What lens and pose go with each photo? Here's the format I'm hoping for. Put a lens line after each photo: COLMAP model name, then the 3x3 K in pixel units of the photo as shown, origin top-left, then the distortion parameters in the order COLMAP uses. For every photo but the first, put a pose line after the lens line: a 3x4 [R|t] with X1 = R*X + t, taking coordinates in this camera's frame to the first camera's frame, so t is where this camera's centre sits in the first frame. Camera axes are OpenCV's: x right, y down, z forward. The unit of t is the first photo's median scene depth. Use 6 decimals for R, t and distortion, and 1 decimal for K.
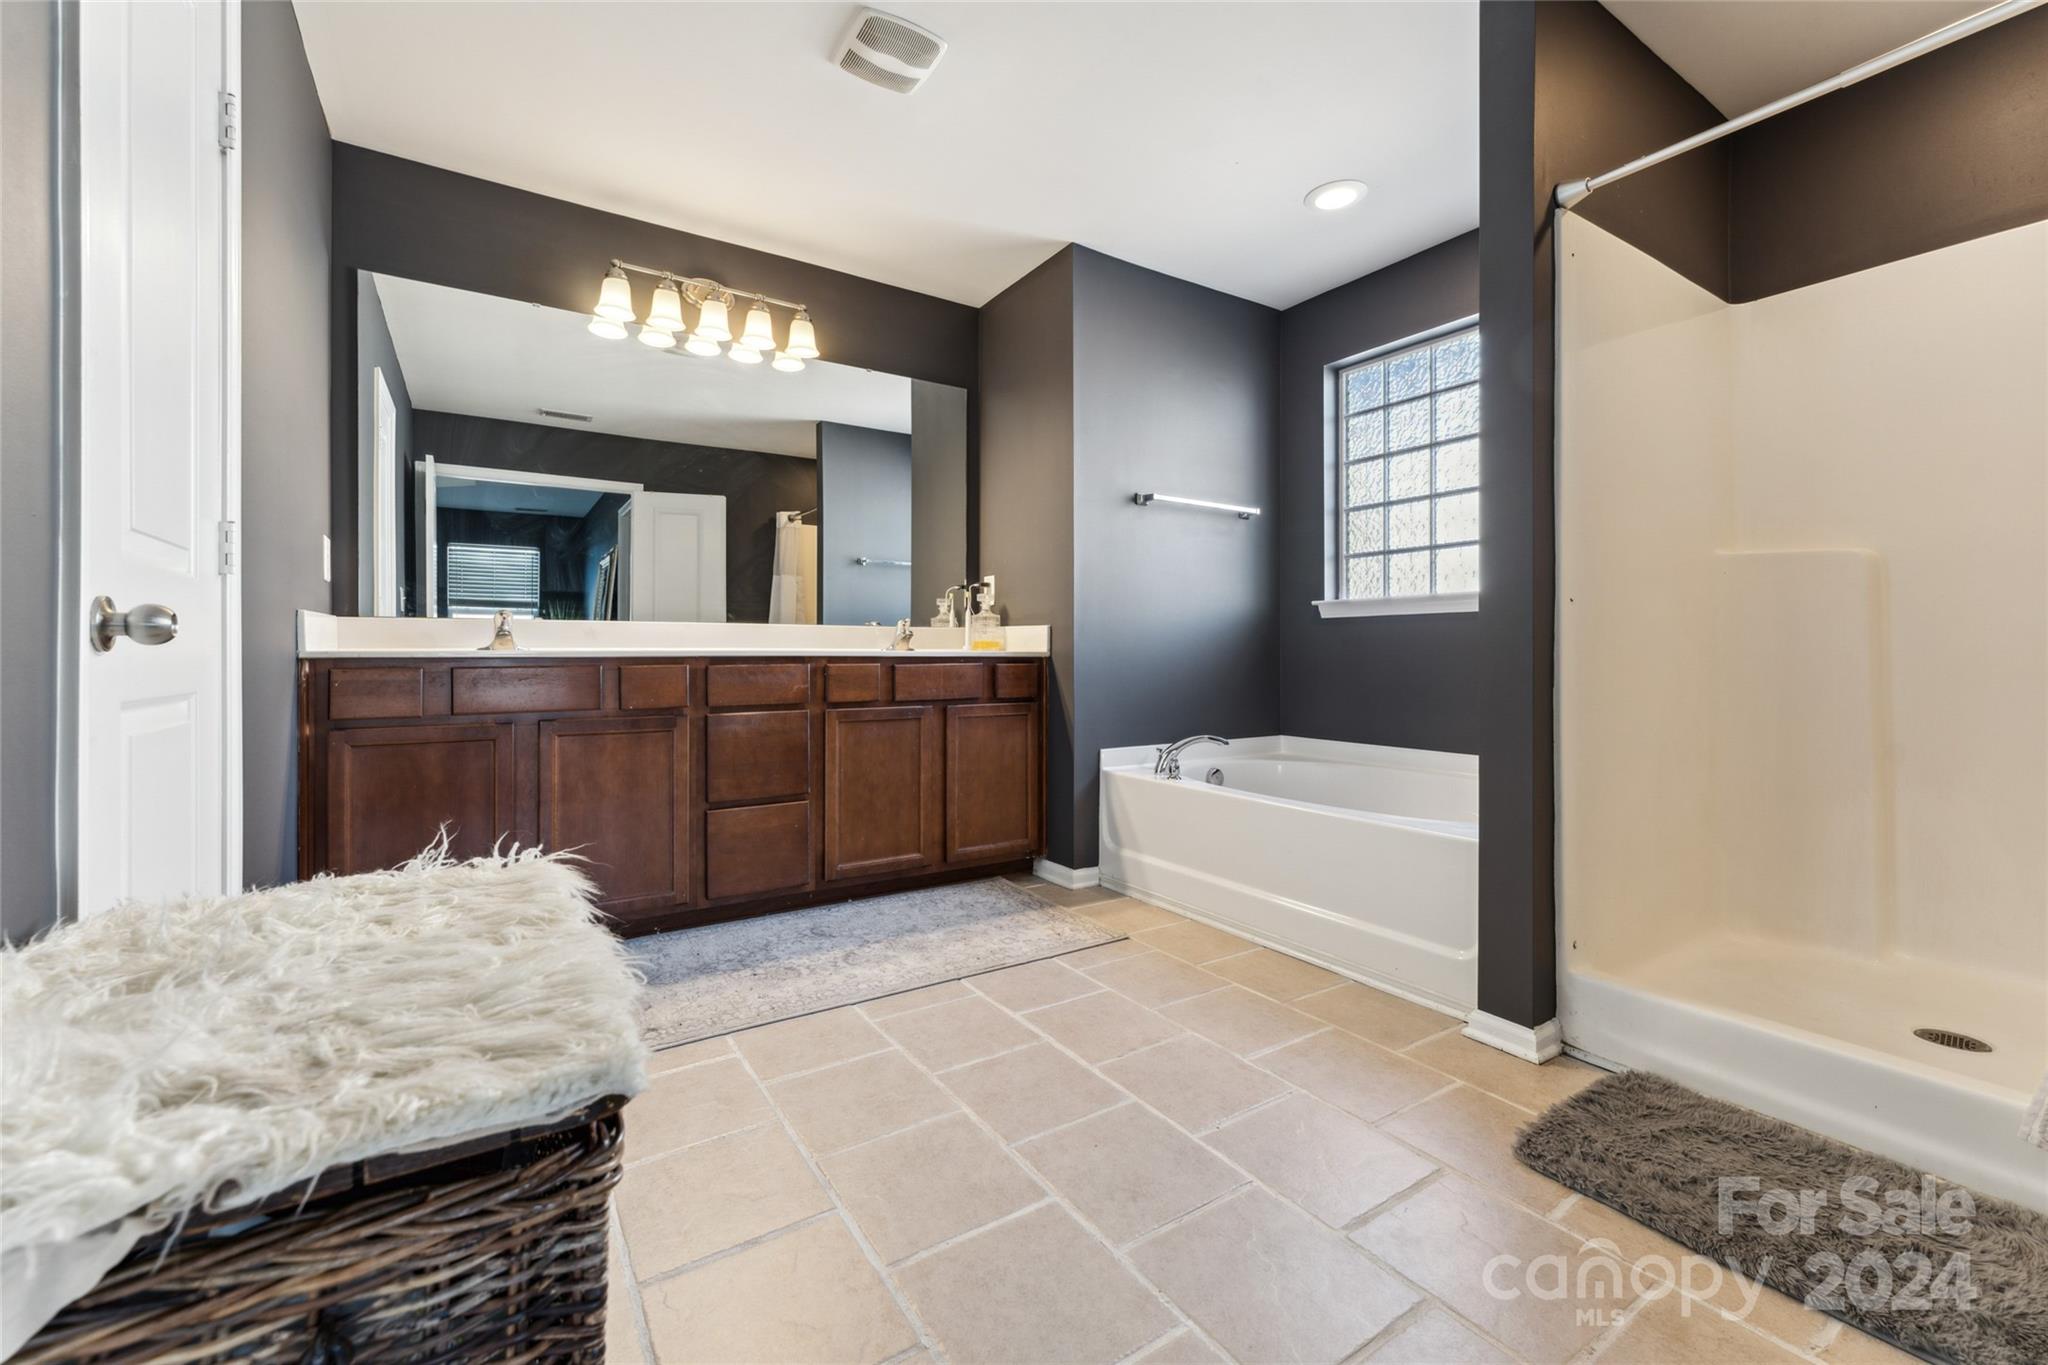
lens RADIAL K [[838.9, 0, 1021.8], [0, 838.9, 653.6], [0, 0, 1]] dist [0.001095, -0.000115]
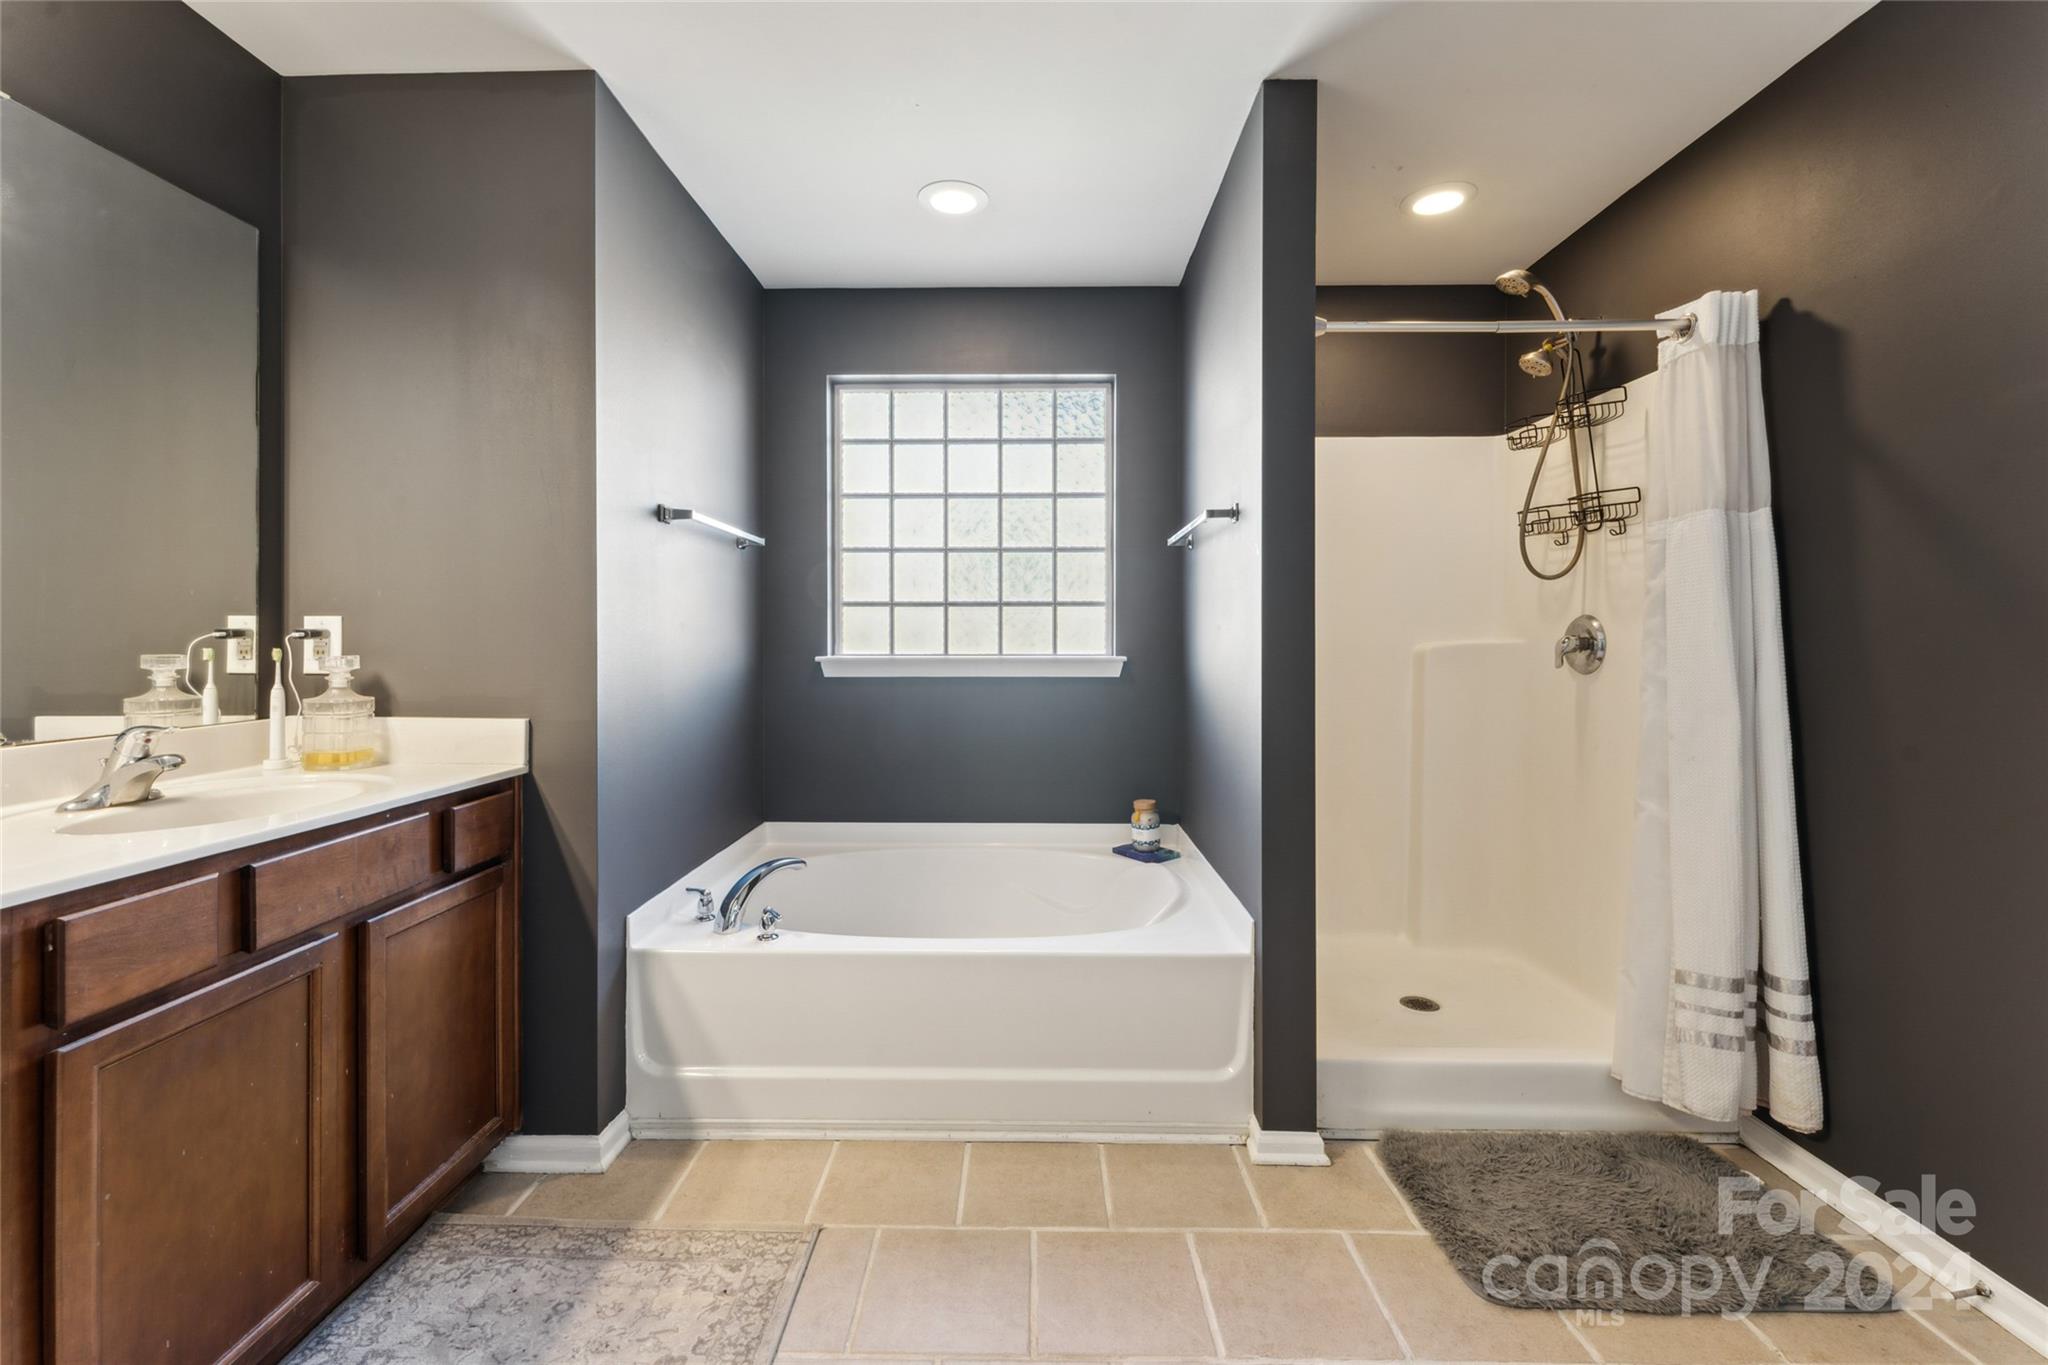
lens RADIAL K [[842.9, 0, 1024.8], [0, 842.9, 640.7], [0, 0, 1]] dist [-0.000735, -0.000200]
pose [[0.558976, 0.001386, 0.829182, -0.272183], [-0.000065, 0.999999, -0.001628, -0.092602], [-0.829184, 0.000856, 0.558976, 0.437213]]
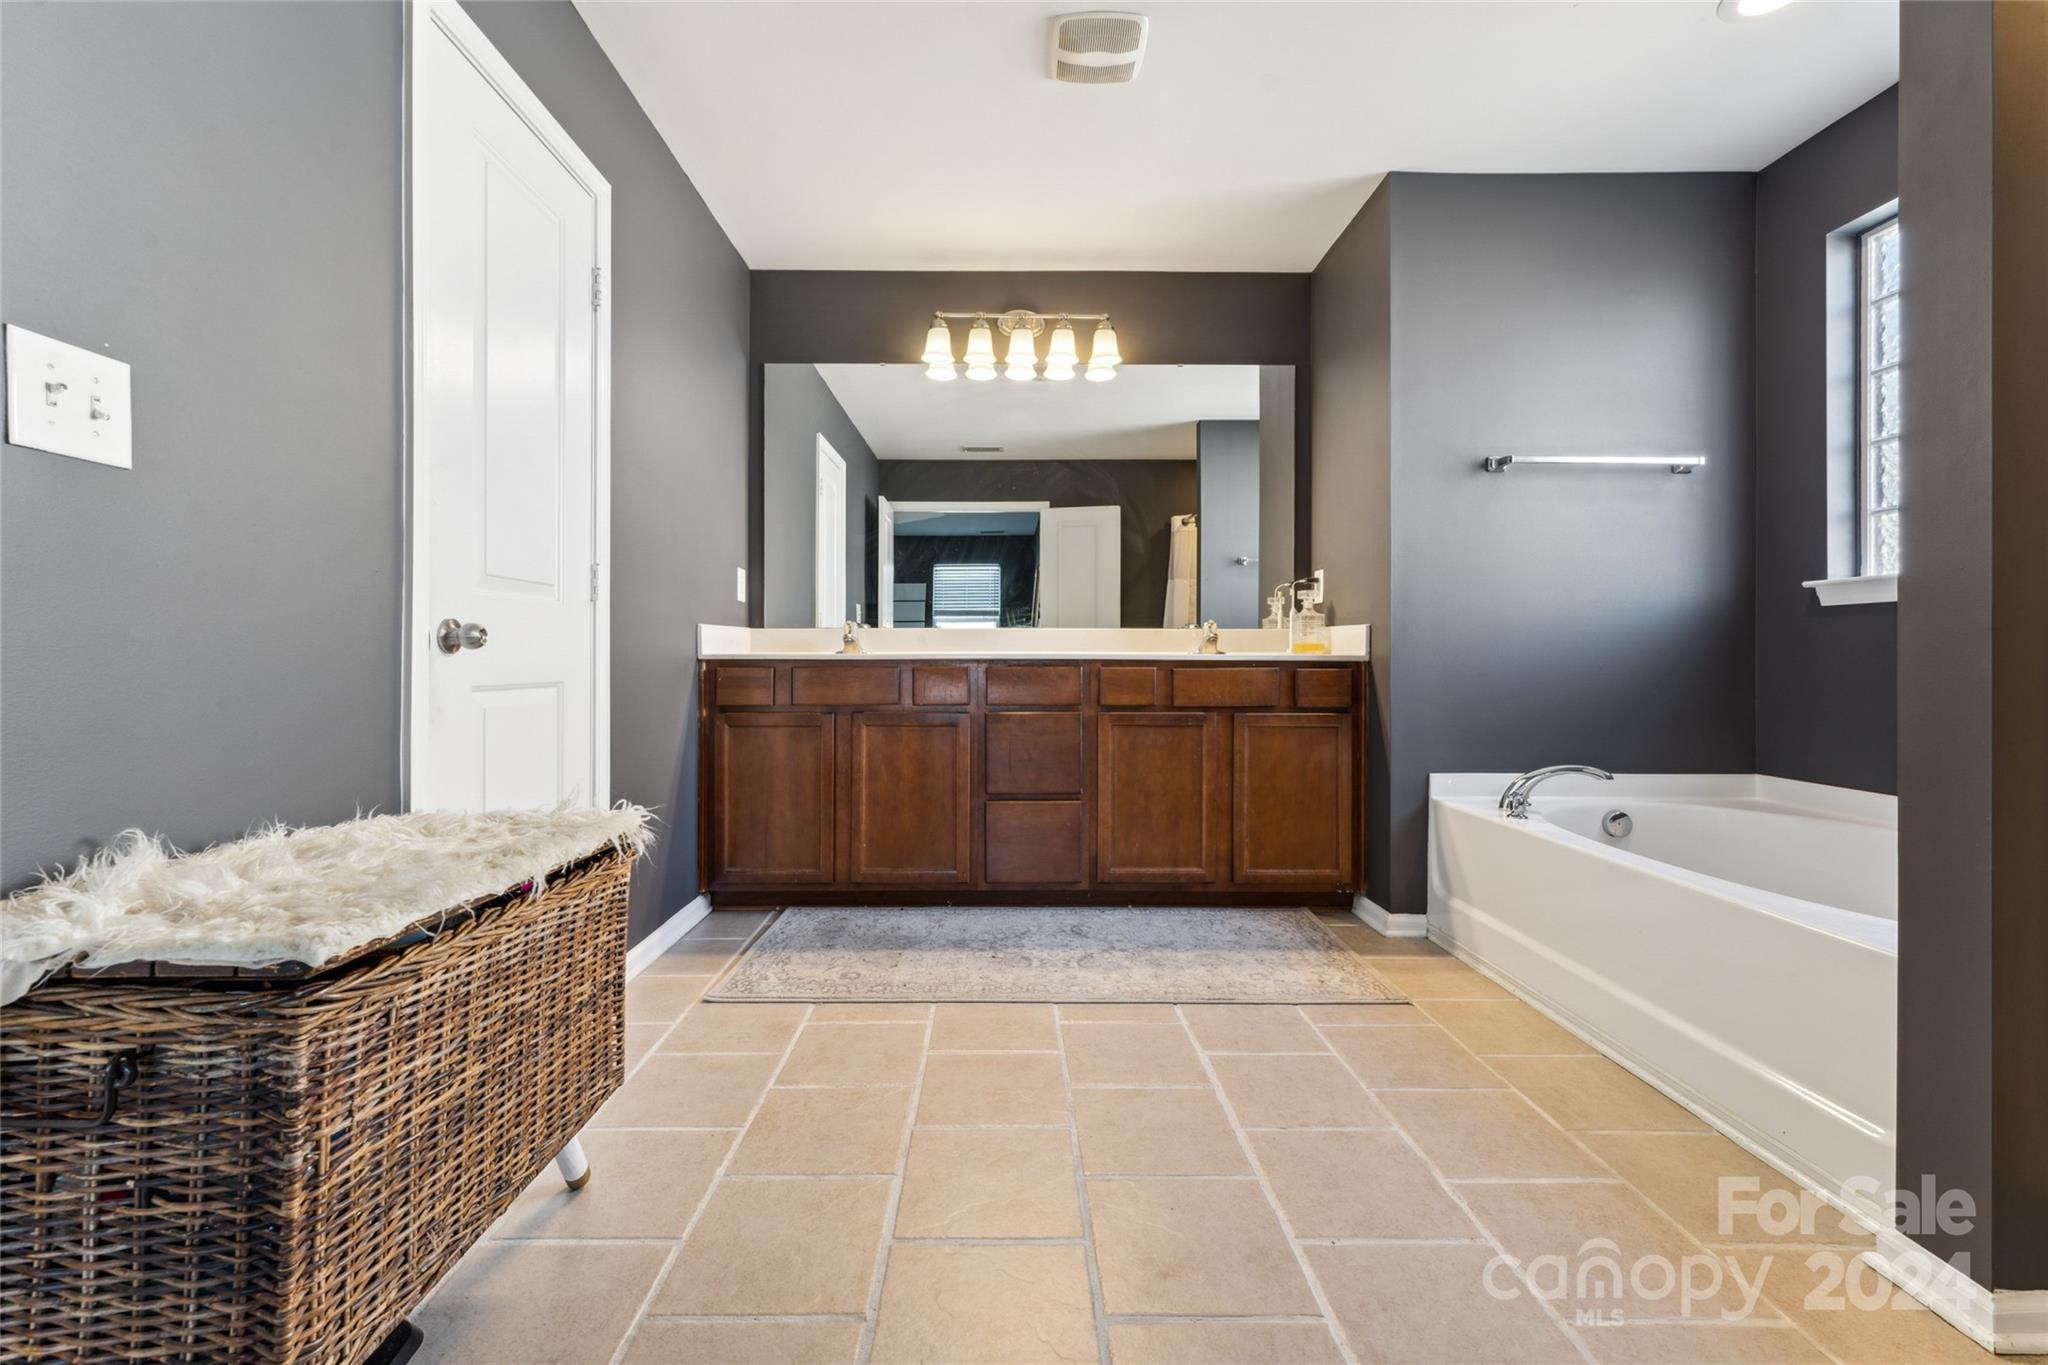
lens RADIAL K [[857.0, 0, 1010.6], [0, 857.0, 655.8], [0, 0, 1]] dist [0.002549, -0.000268]
pose [[0.841181, 0.000814, -0.540753, 0.215680], [-0.002344, 0.999995, -0.002141, 0.000991], [0.540748, 0.003068, 0.841179, 0.069139]]
